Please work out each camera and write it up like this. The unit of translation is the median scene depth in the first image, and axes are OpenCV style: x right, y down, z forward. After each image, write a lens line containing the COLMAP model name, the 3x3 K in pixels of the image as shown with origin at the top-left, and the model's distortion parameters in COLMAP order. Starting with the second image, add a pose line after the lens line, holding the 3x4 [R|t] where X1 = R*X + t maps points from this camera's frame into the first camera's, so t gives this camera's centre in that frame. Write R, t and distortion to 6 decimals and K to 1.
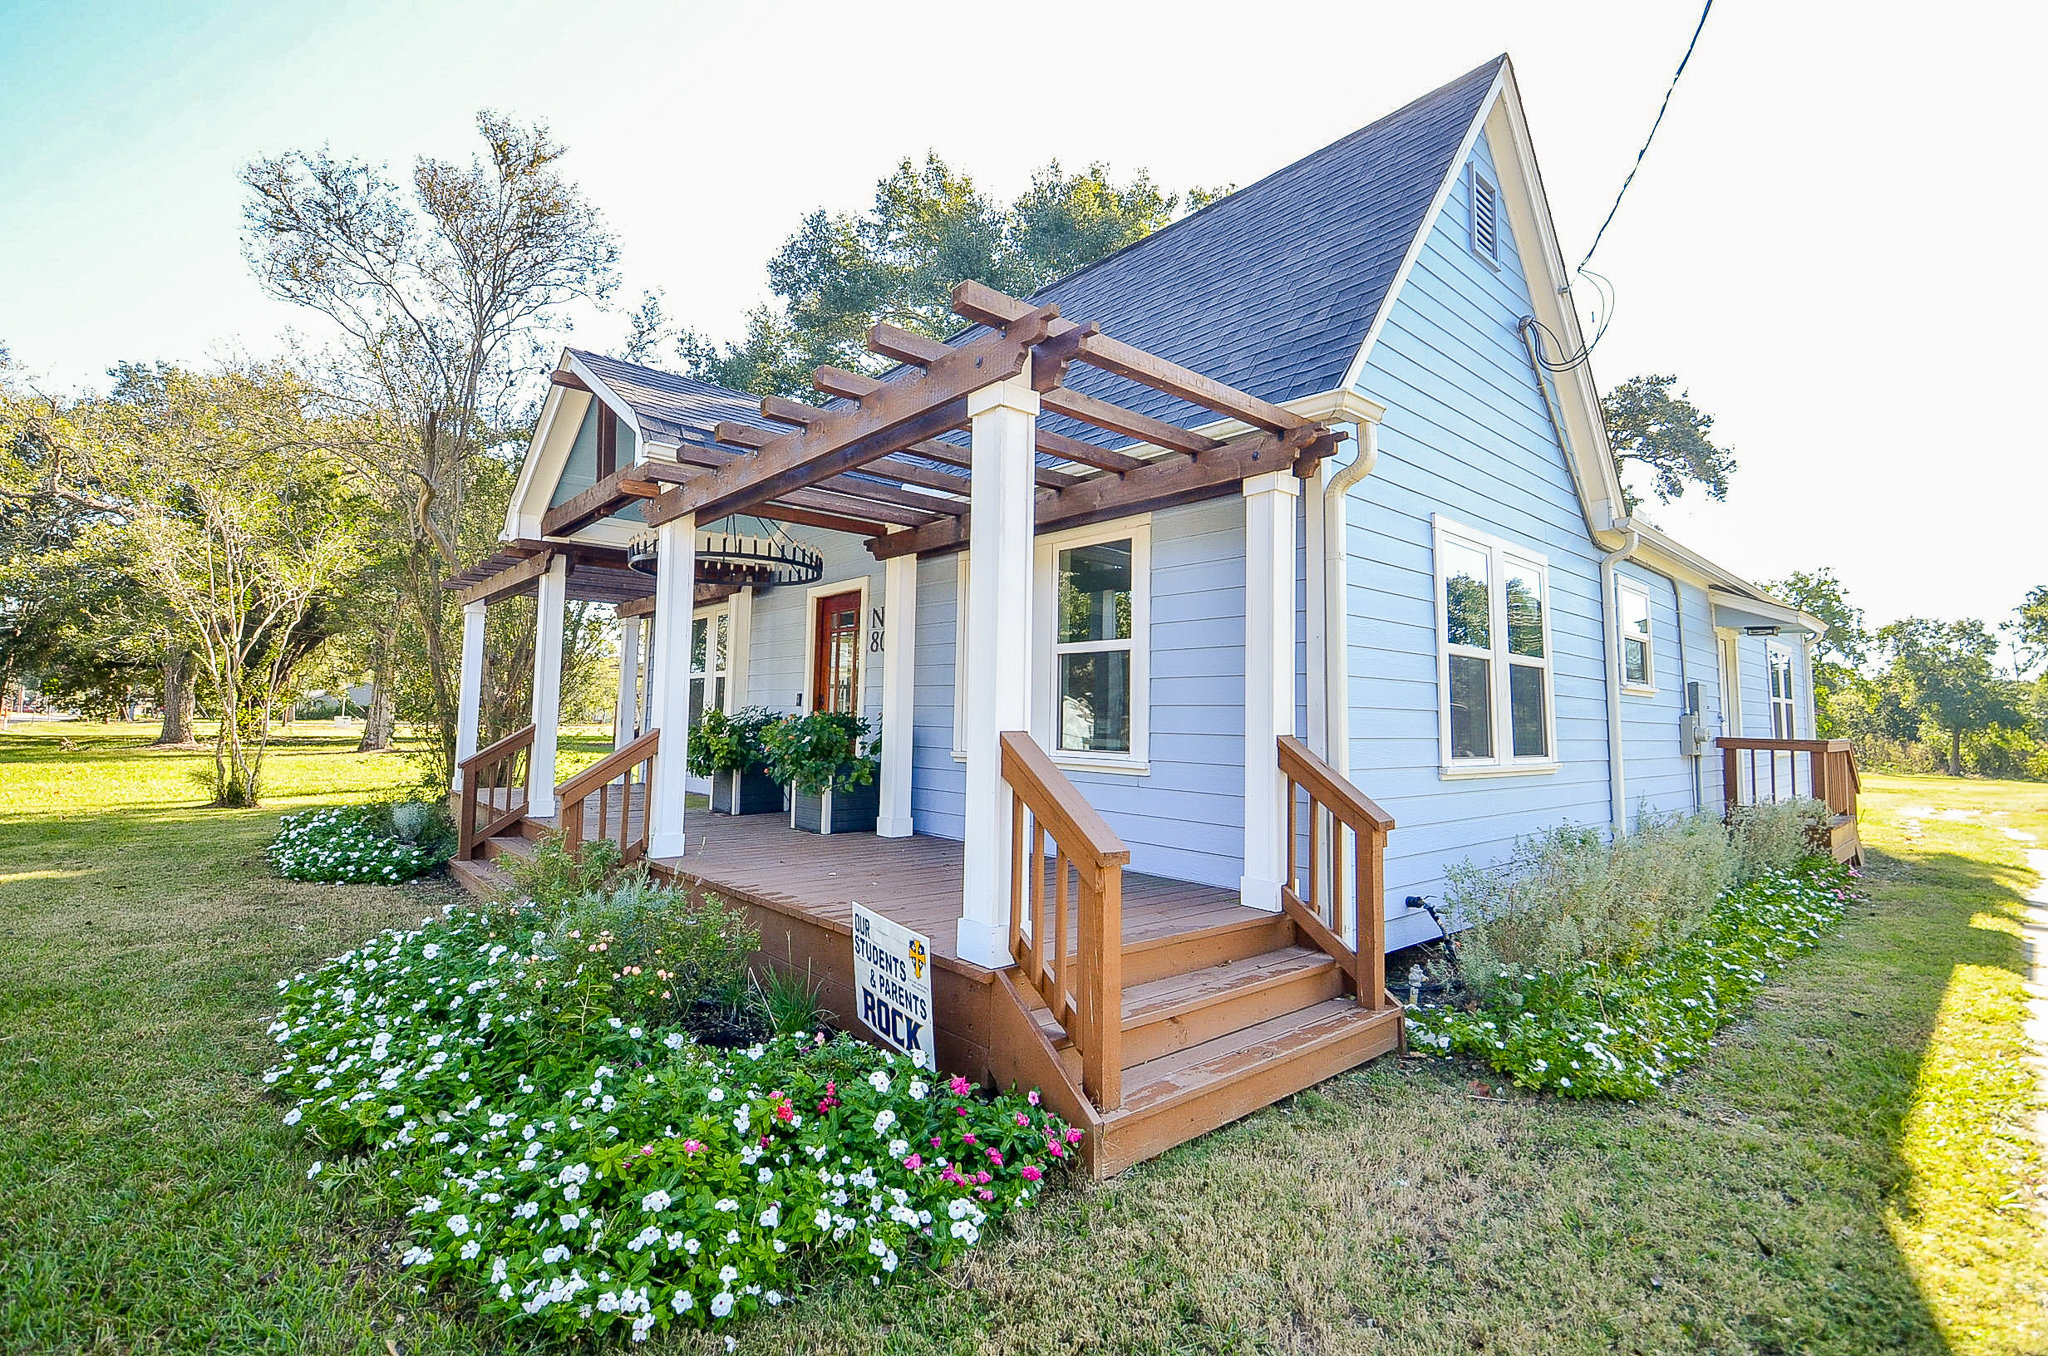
lens RADIAL K [[926.9, 0, 1022.7], [0, 926.9, 657.8], [0, 0, 1]] dist [0.002200, -0.013121]
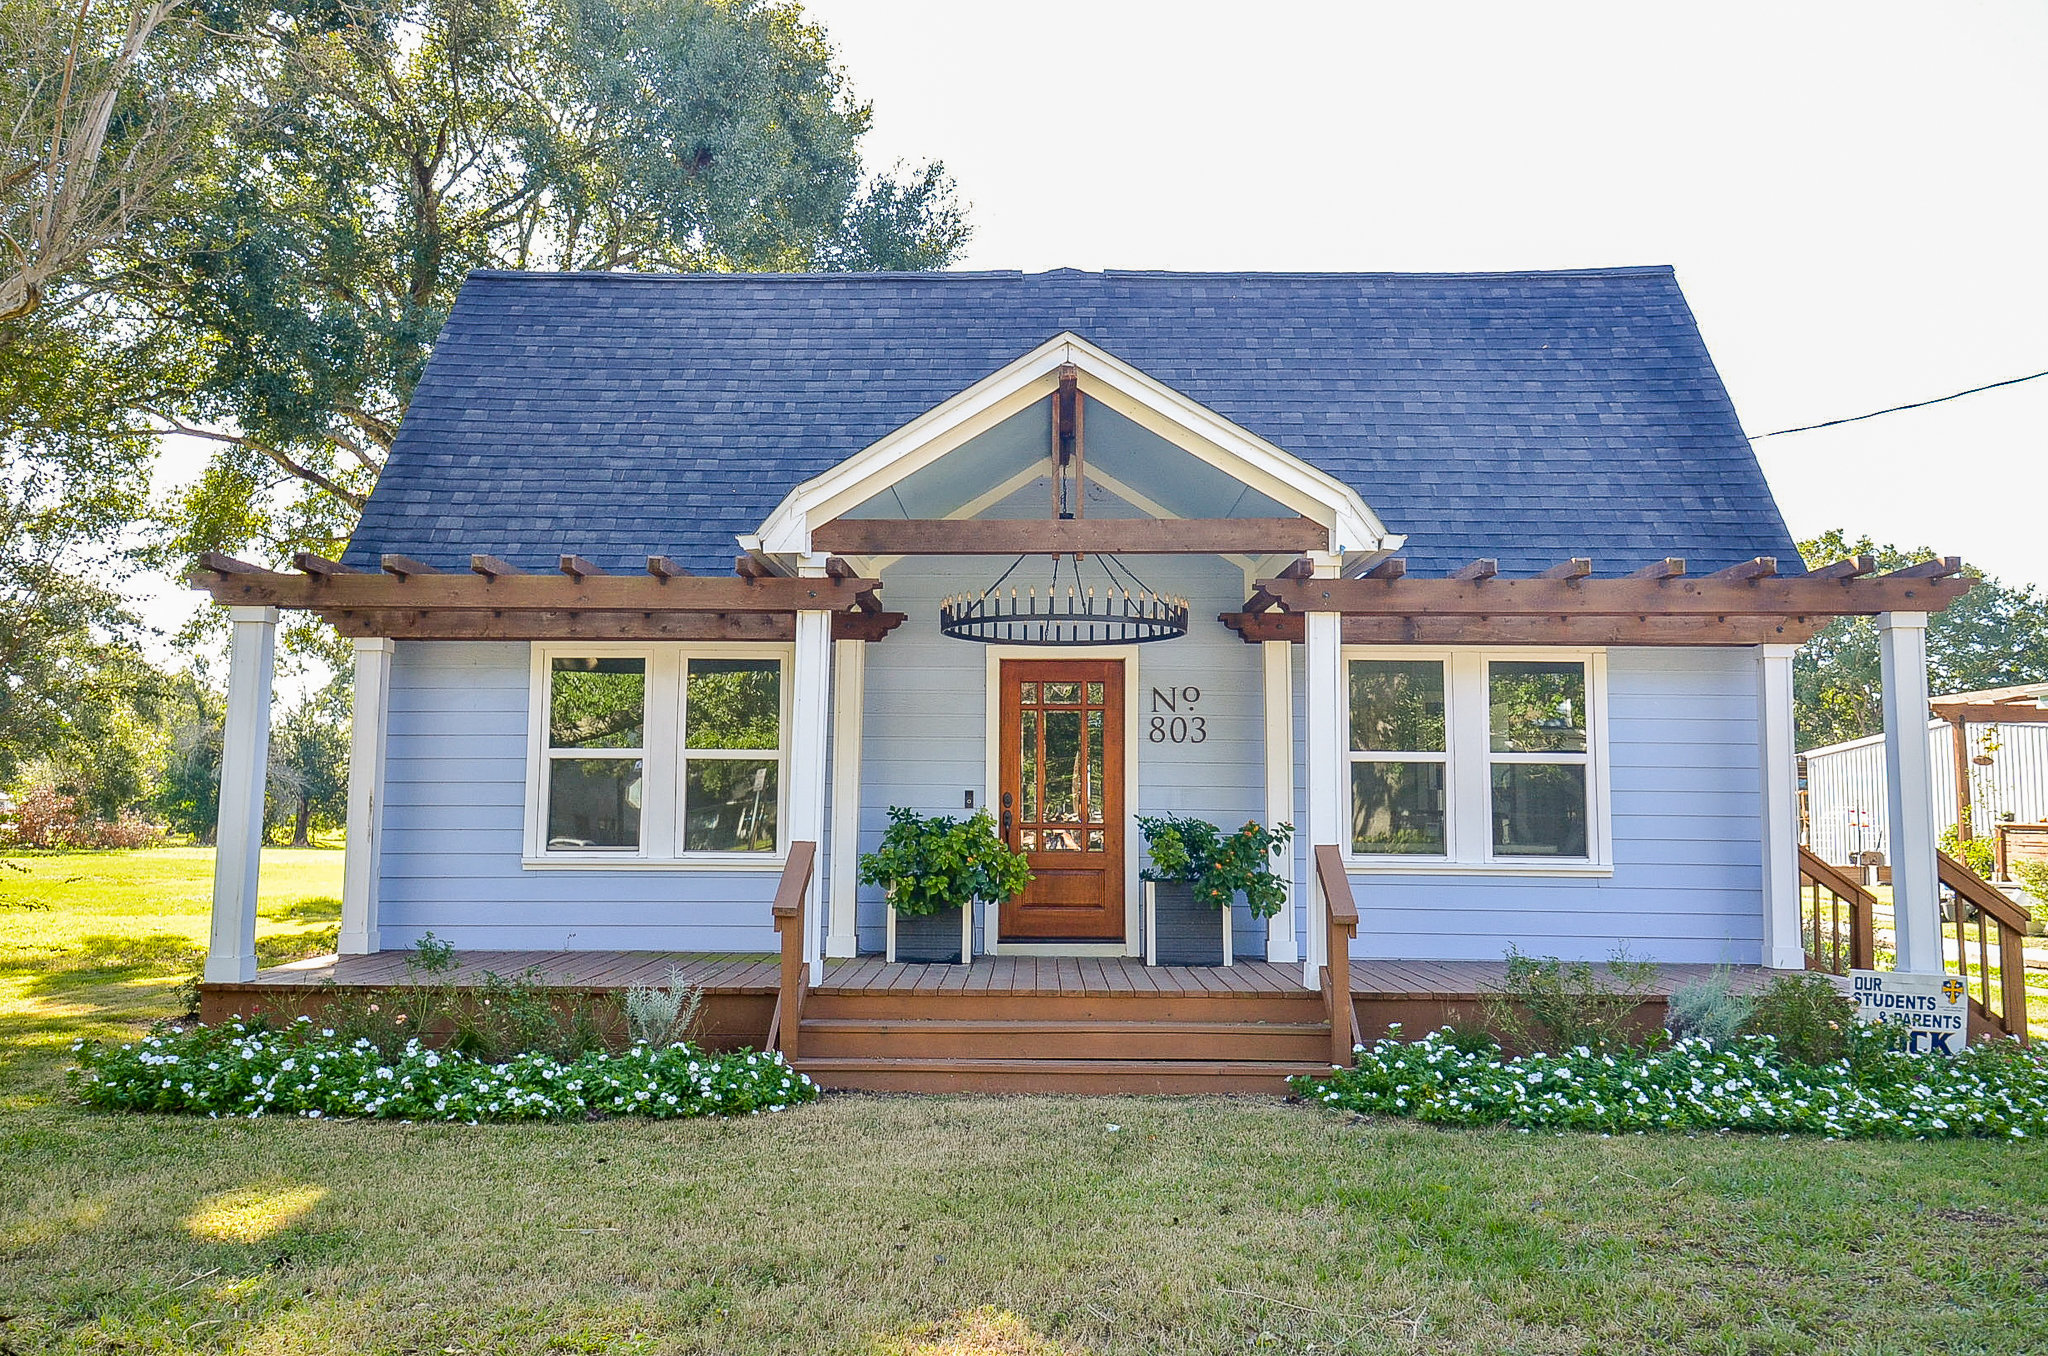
lens RADIAL K [[1651.7, 0, 1181.3], [0, 1651.7, 683.0], [0, 0, 1]] dist [0.170687, 0.000026]
pose [[0.675001, 0.060992, 0.735291, -0.990185], [-0.047207, 0.998106, -0.039456, -0.001539], [-0.736305, -0.008078, 0.676602, 0.011264]]
